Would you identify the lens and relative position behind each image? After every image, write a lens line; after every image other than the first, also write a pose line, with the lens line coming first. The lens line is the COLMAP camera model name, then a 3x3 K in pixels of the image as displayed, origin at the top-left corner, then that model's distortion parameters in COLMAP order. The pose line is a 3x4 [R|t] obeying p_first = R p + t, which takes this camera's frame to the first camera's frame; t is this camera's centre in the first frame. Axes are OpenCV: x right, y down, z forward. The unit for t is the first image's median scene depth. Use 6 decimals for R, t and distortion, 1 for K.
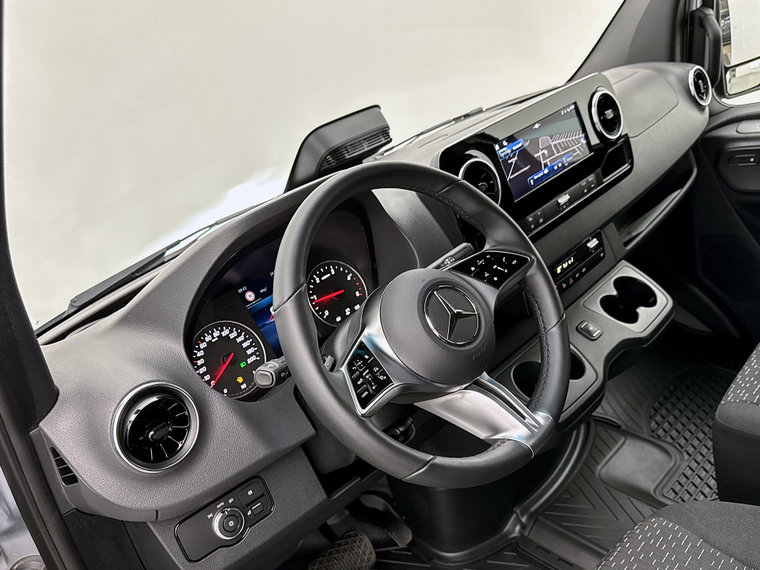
lens RADIAL K [[698.8, 0, 380.0], [0, 698.8, 285.0], [0, 0, 1]] dist [0.009064, -0.002817]
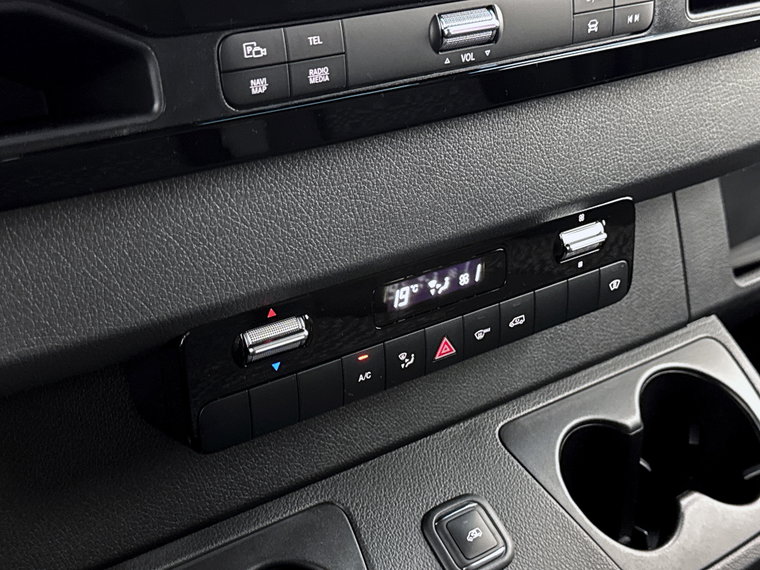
lens RADIAL K [[1066.1, 0, 380.0], [0, 1066.1, 285.0], [0, 0, 1]] dist [0.135171, -0.102335]
pose [[0.957245, 0.283902, -0.055510, 0.266384], [-0.278689, 0.956510, 0.086141, -0.057503], [0.077551, -0.066988, 0.994735, 0.596590]]
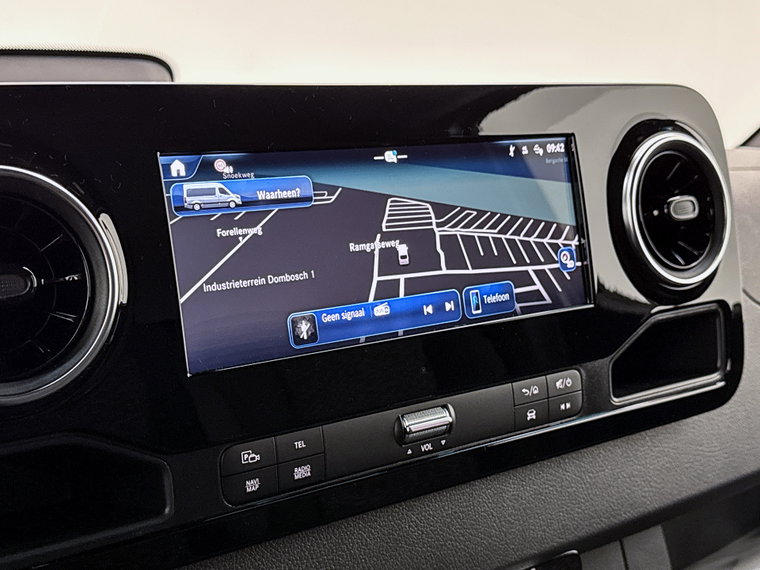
lens RADIAL K [[1066.1, 0, 380.0], [0, 1066.1, 285.0], [0, 0, 1]] dist [0.135171, -0.102335]
pose [[0.958052, 0.266543, -0.105318, 0.262877], [-0.280612, 0.947114, -0.155664, -0.097010], [0.058256, 0.178688, 0.982180, 0.526726]]
